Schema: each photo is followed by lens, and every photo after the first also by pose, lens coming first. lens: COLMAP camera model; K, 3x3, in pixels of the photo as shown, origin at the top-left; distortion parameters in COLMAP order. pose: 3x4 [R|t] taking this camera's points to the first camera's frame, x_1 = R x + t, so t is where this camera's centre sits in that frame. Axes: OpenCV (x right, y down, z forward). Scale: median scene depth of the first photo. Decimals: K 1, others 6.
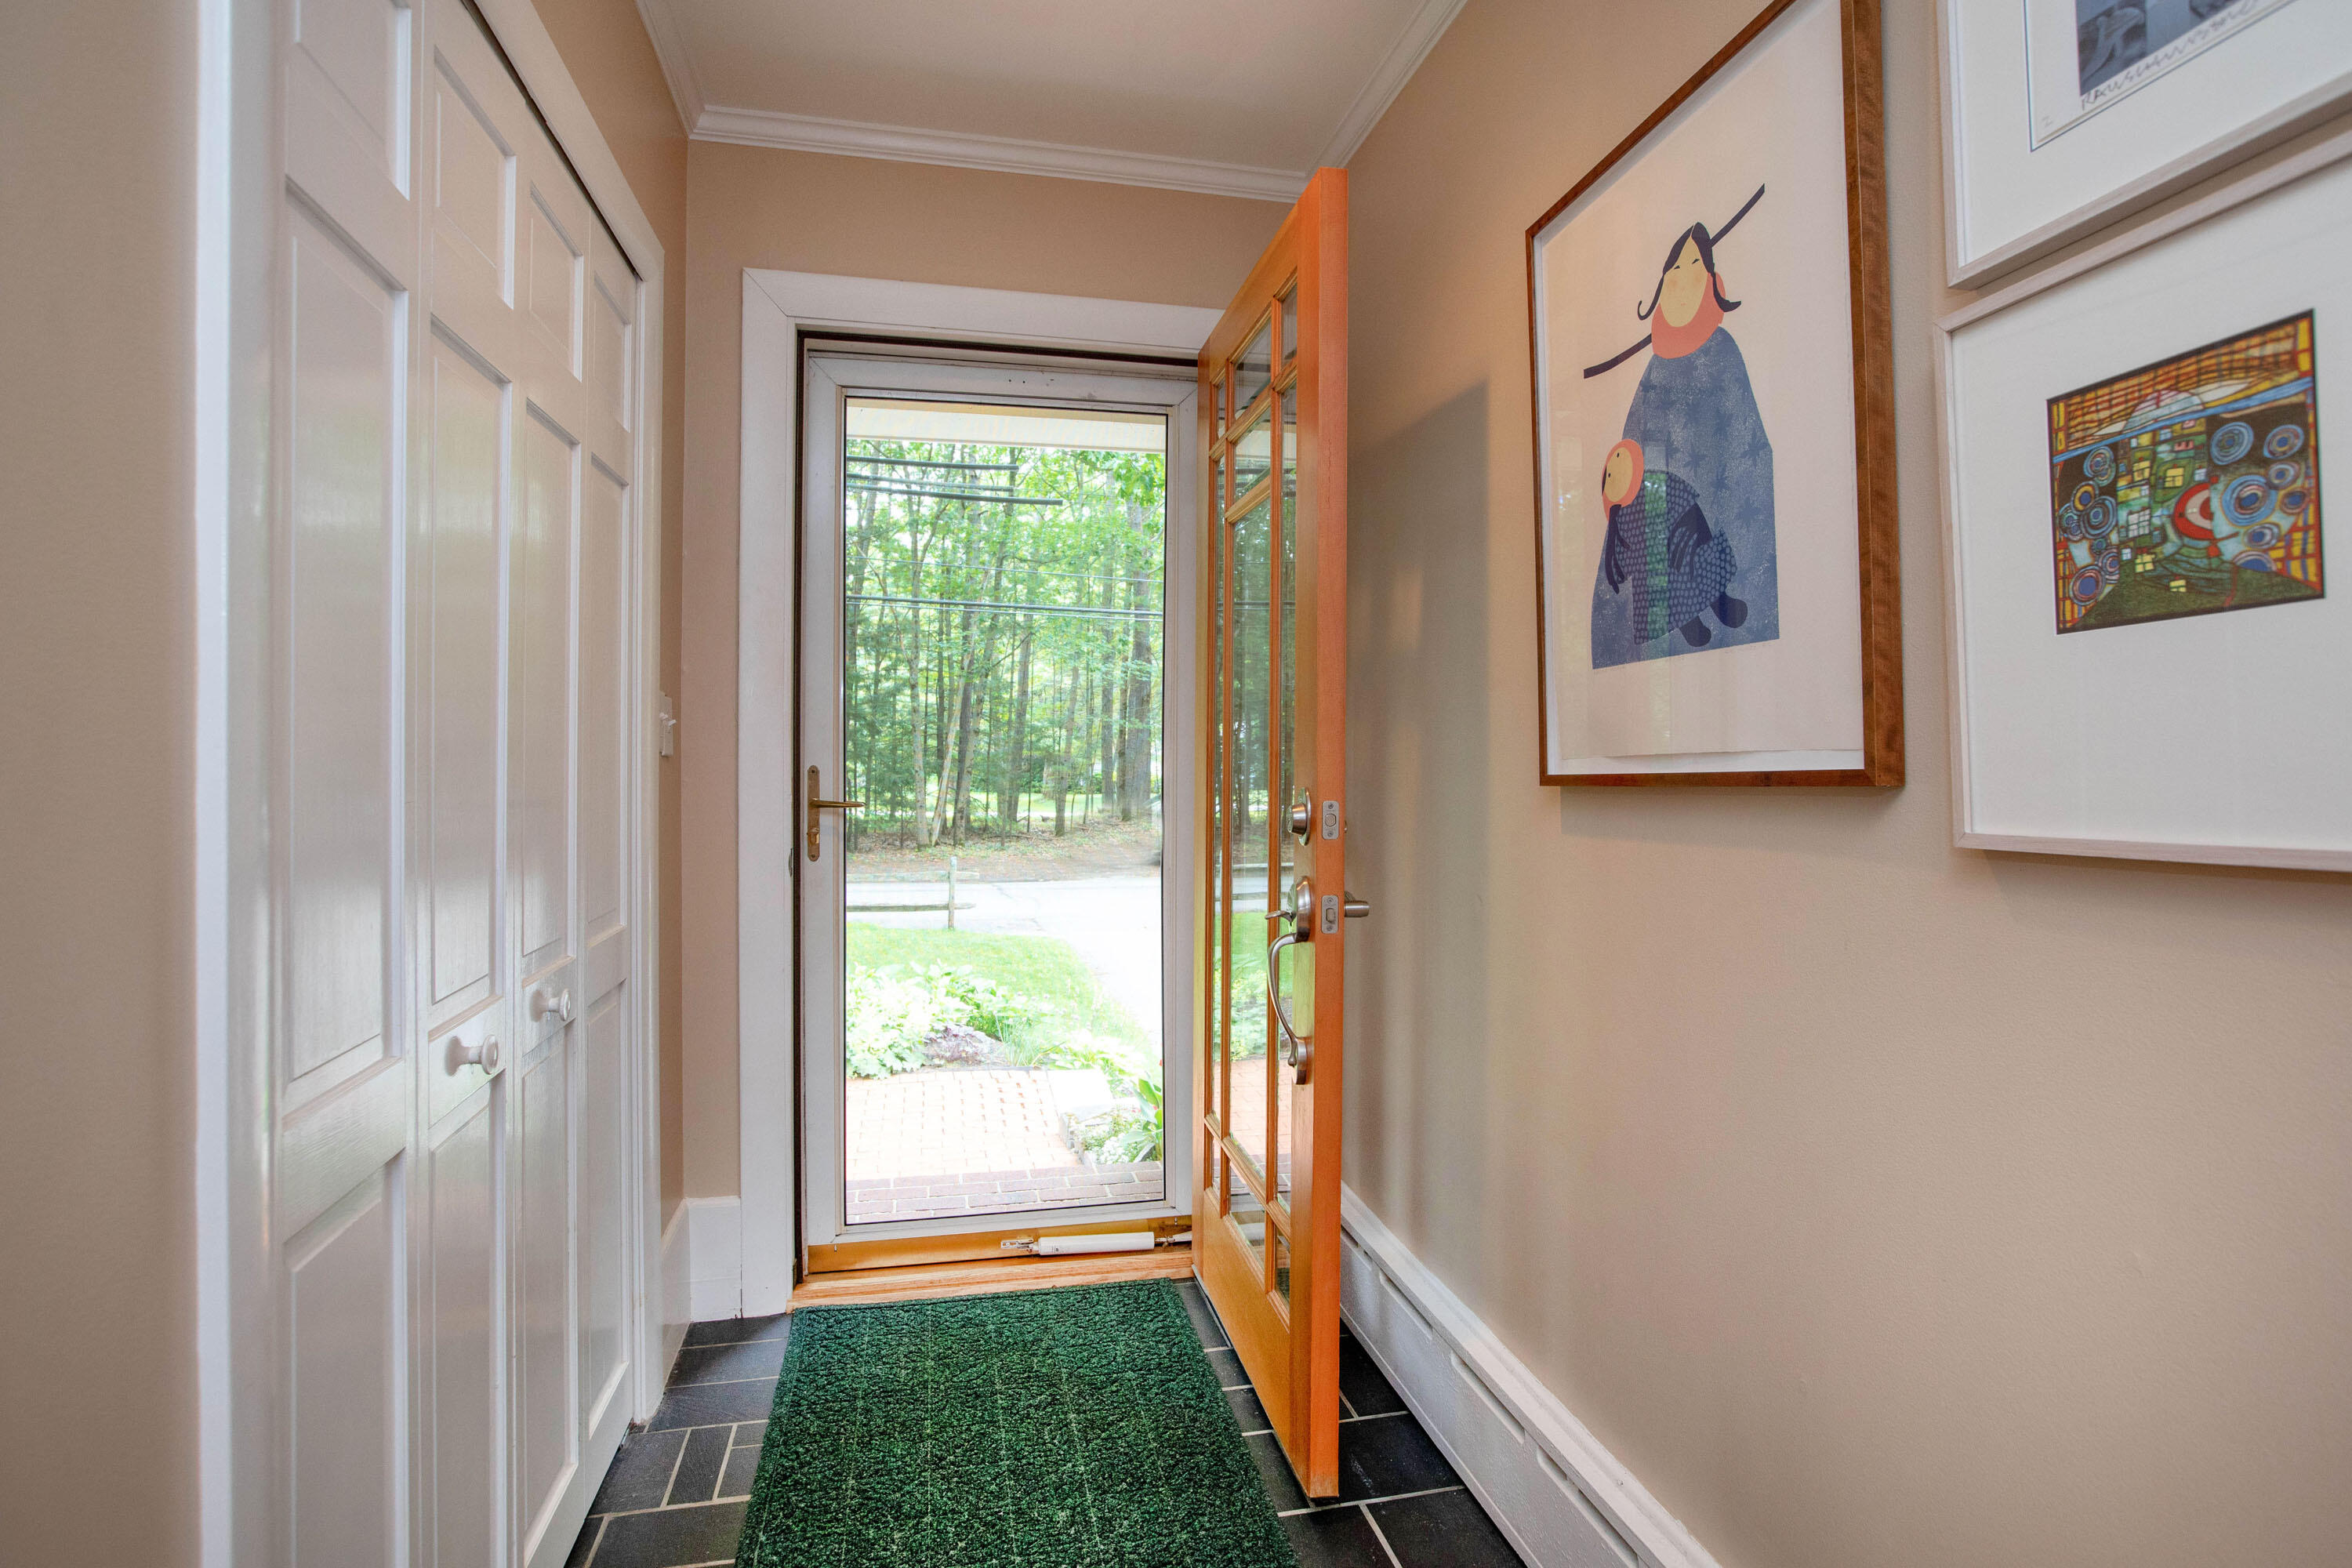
lens RADIAL K [[1196.1, 0, 1185.6], [0, 1196.1, 752.5], [0, 0, 1]] dist [-0.001797, 0.000363]
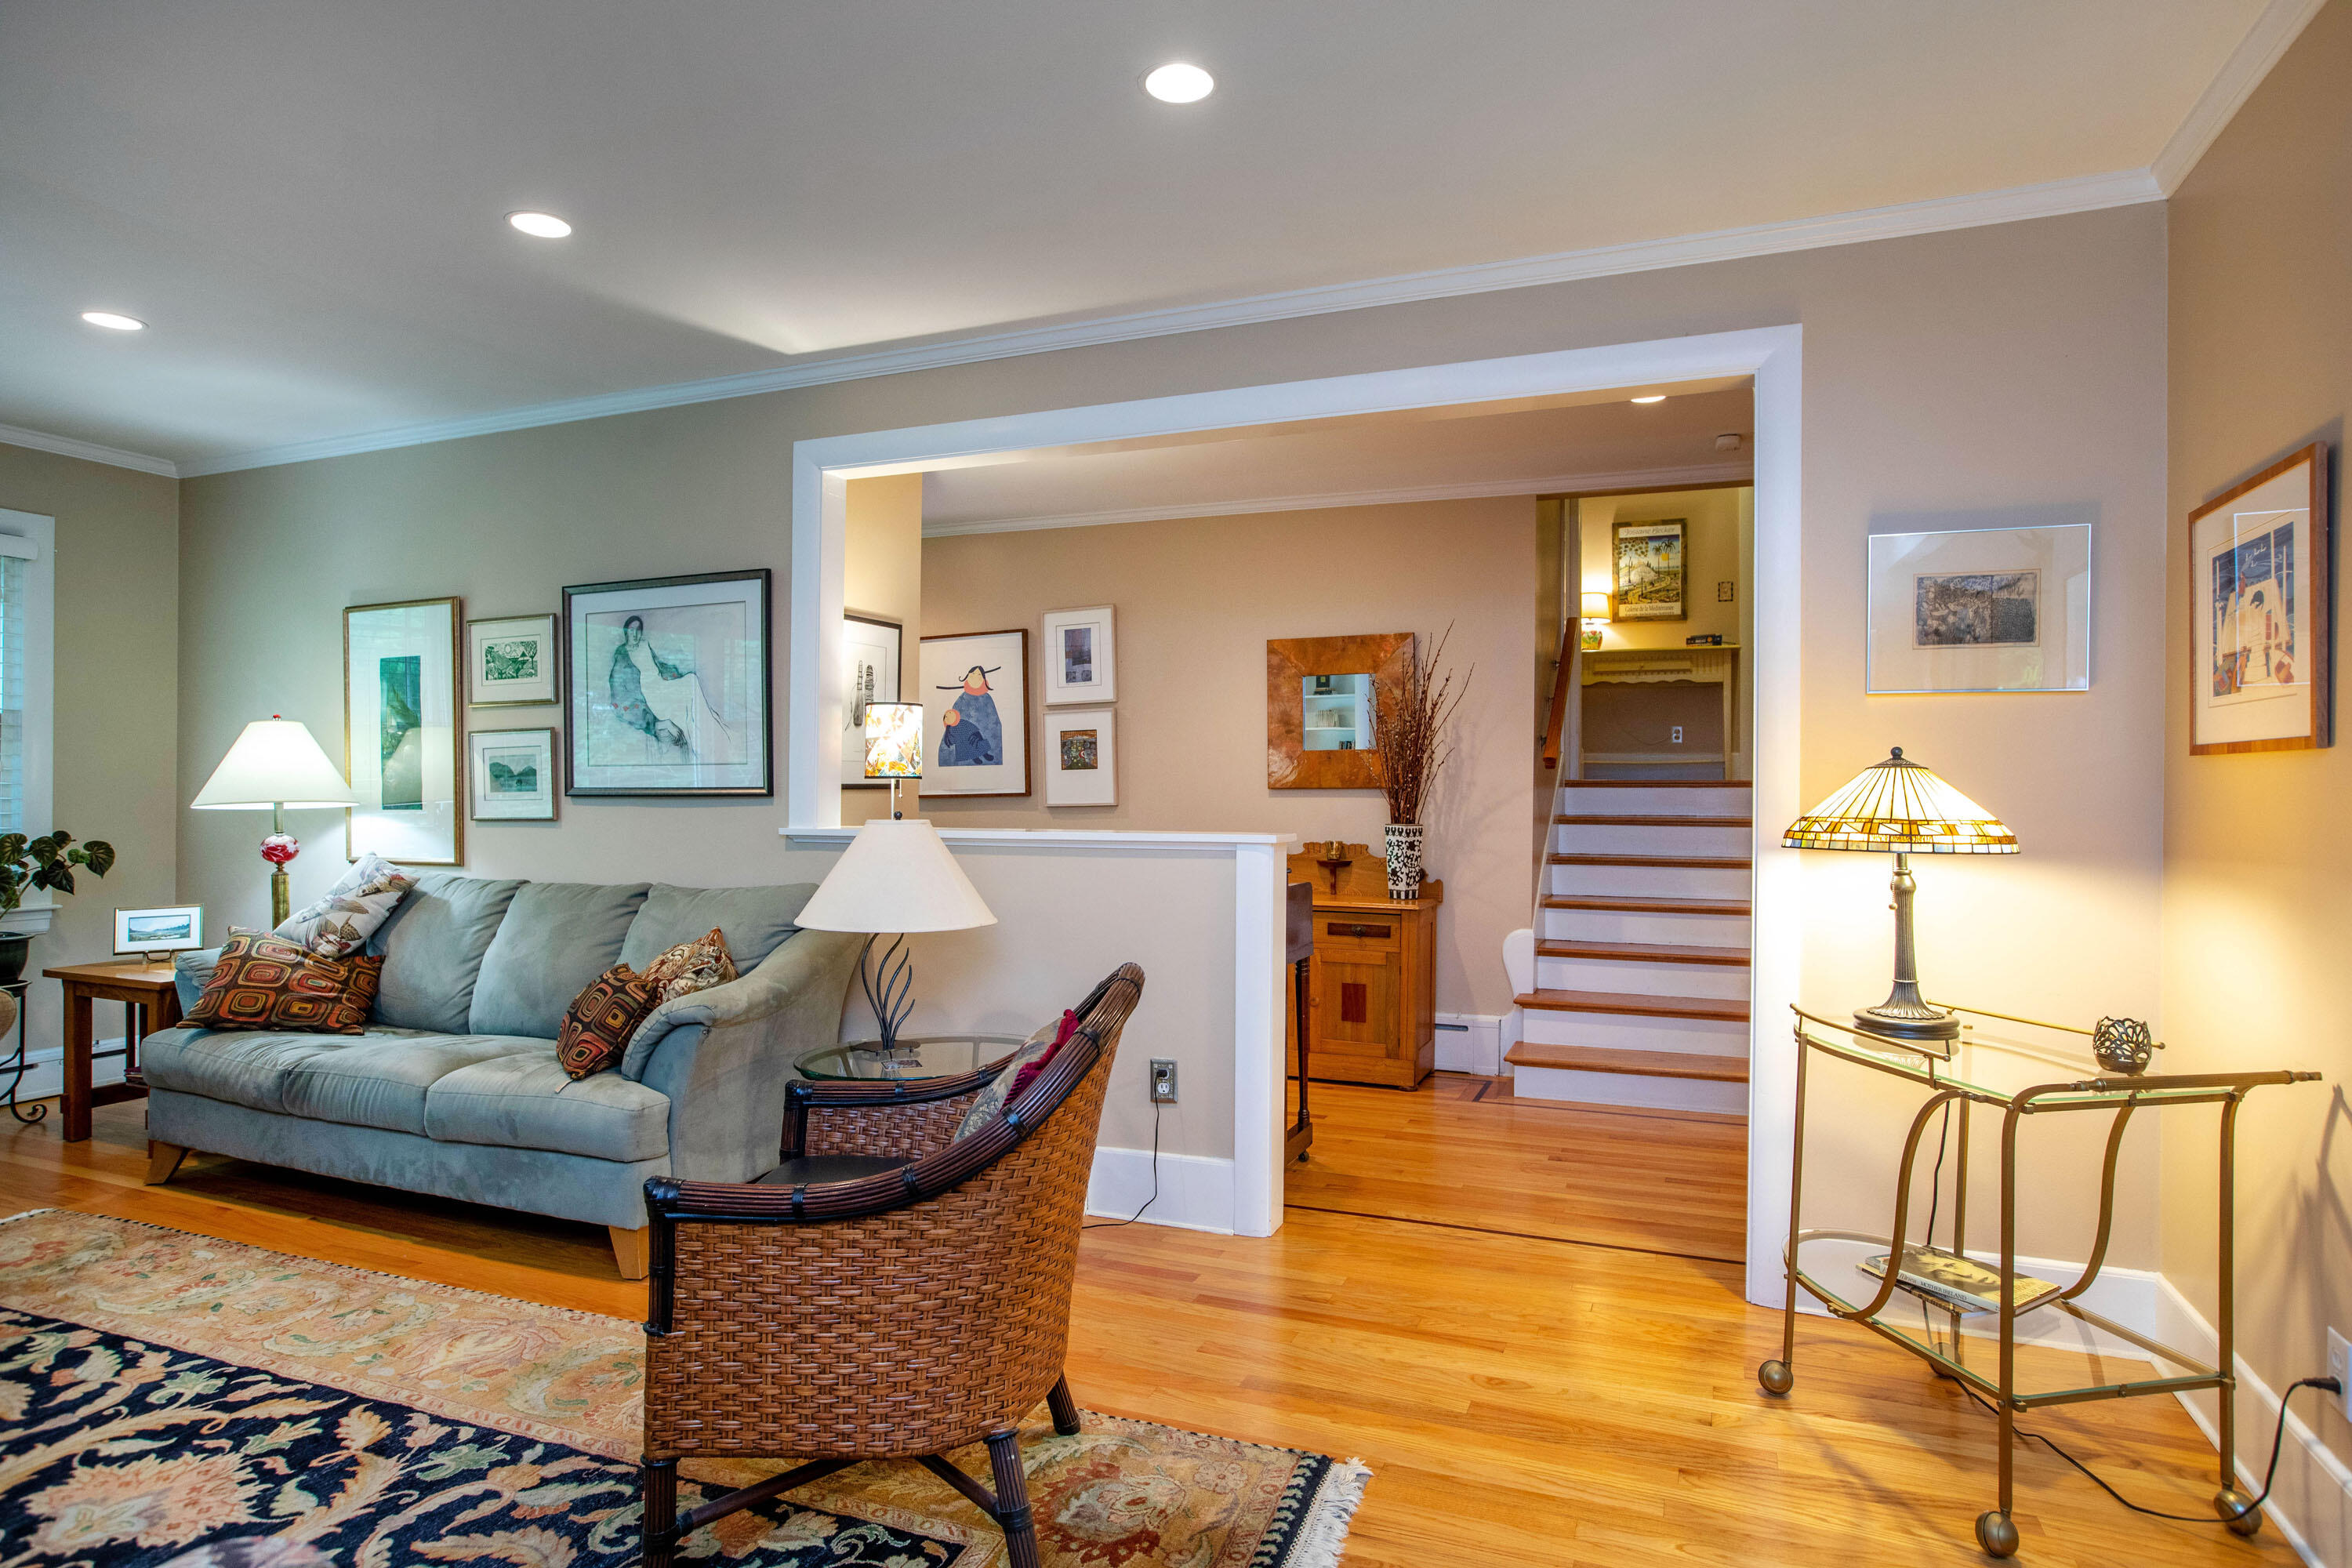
lens RADIAL K [[1303.5, 0, 1176.0], [0, 1303.5, 784.0], [0, 0, 1]] dist [-0.001764, -0.000188]
pose [[0.561925, -0.001214, 0.827187, -3.286644], [0.002948, 0.999996, -0.000535, -0.017253], [-0.827183, 0.002739, 0.561926, -2.378120]]
